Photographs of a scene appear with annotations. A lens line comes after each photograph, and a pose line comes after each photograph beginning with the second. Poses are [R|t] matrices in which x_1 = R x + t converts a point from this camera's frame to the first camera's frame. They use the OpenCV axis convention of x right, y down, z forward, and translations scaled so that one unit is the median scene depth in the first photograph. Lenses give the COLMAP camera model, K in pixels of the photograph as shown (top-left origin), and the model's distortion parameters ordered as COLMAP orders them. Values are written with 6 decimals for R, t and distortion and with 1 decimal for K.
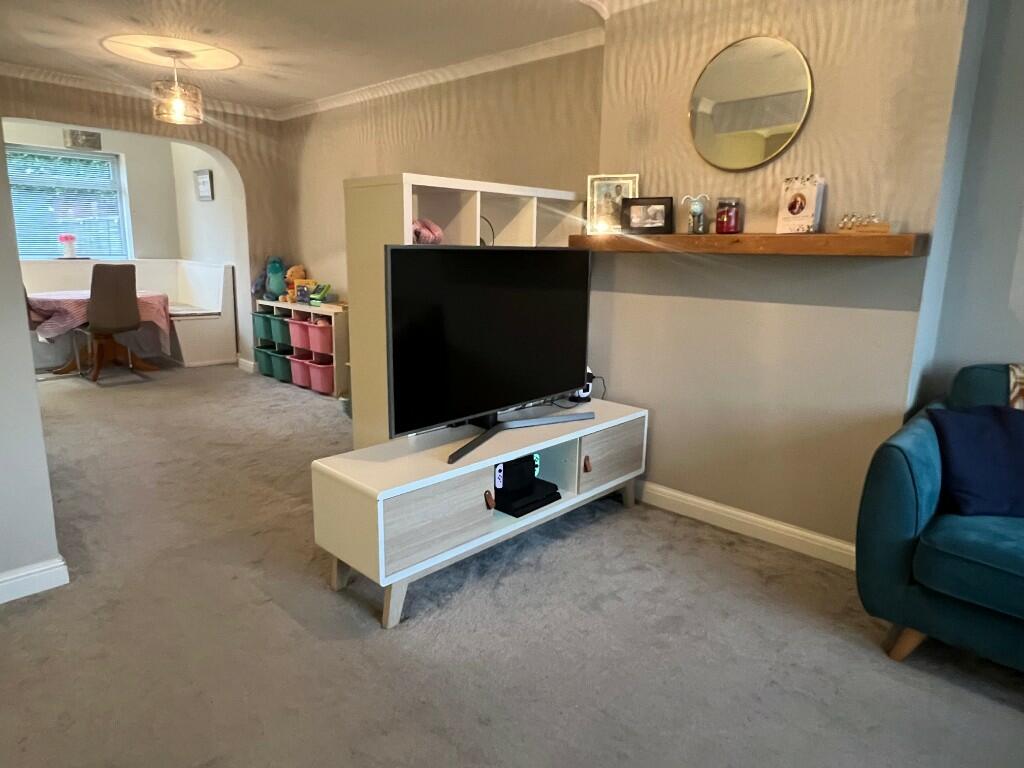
lens RADIAL K [[634.5, 0, 504.9], [0, 634.5, 380.7], [0, 0, 1]] dist [0.001725, -0.005473]
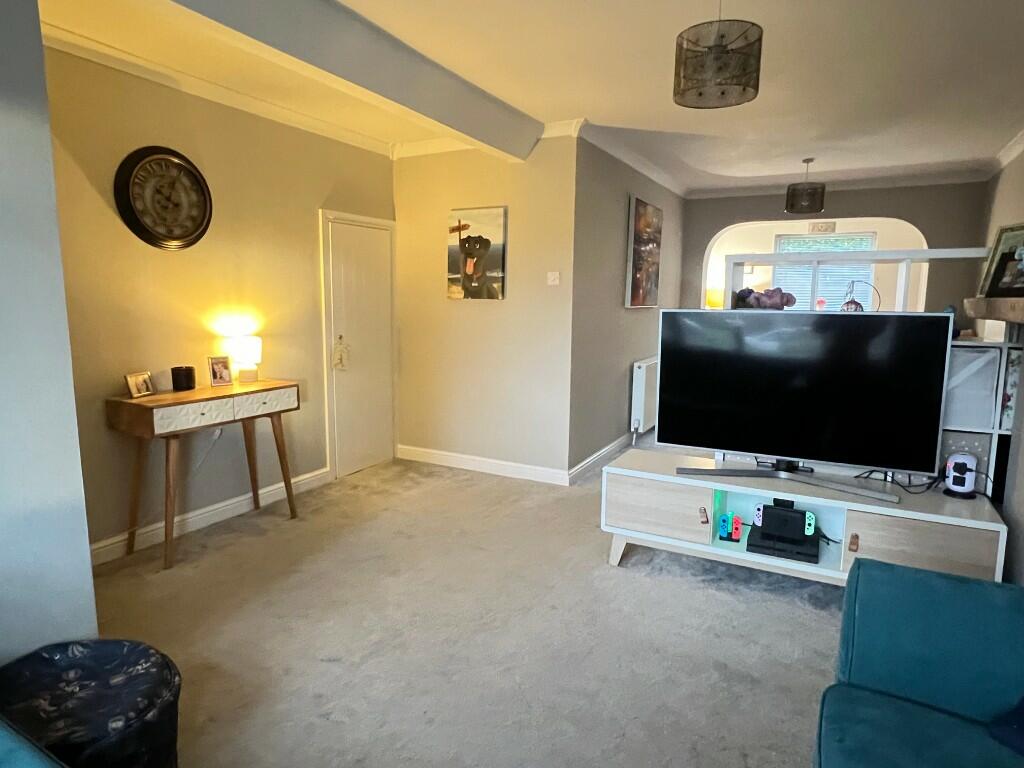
lens RADIAL K [[608.3, 0, 508.8], [0, 608.3, 383.2], [0, 0, 1]] dist [-0.008369, 0.002072]
pose [[0.268853, 0.122908, -0.955307, 0.866776], [-0.206361, 0.976144, 0.067512, -0.056931], [0.940815, 0.178987, 0.287803, 0.234234]]
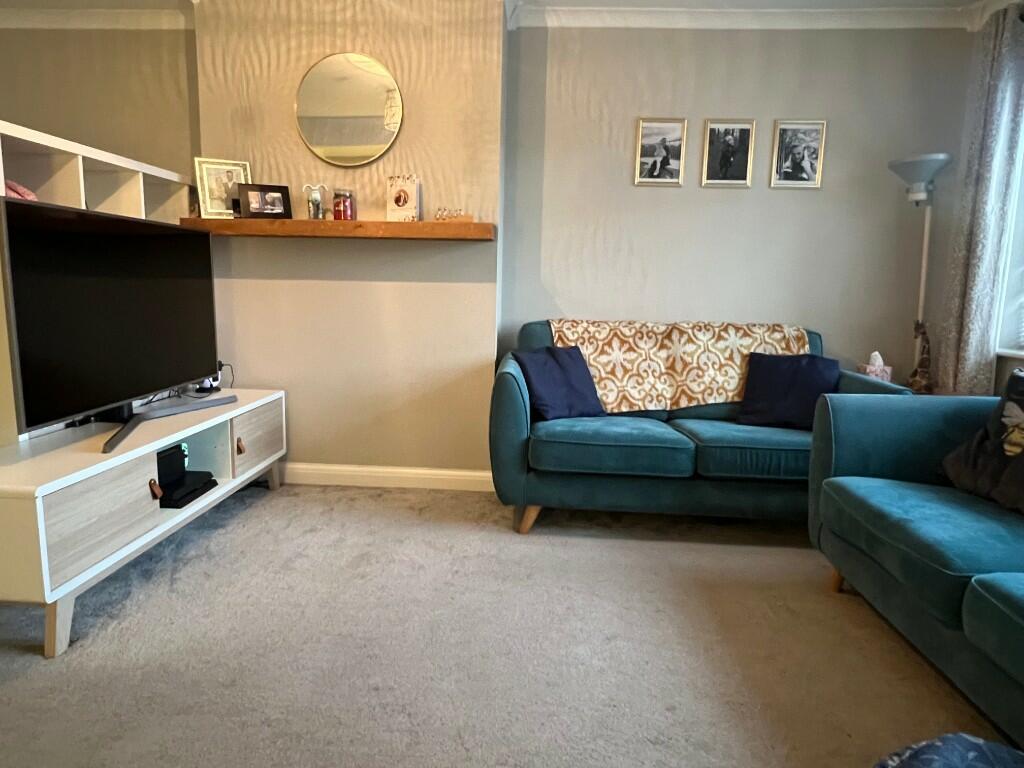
lens RADIAL K [[634.5, 0, 504.2], [0, 634.5, 379.5], [0, 0, 1]] dist [0.001725, -0.005473]
pose [[0.763980, -0.095540, 0.638128, -0.186482], [0.122707, 0.992442, 0.001680, 0.083100], [-0.633465, 0.077019, 0.769929, -0.027156]]
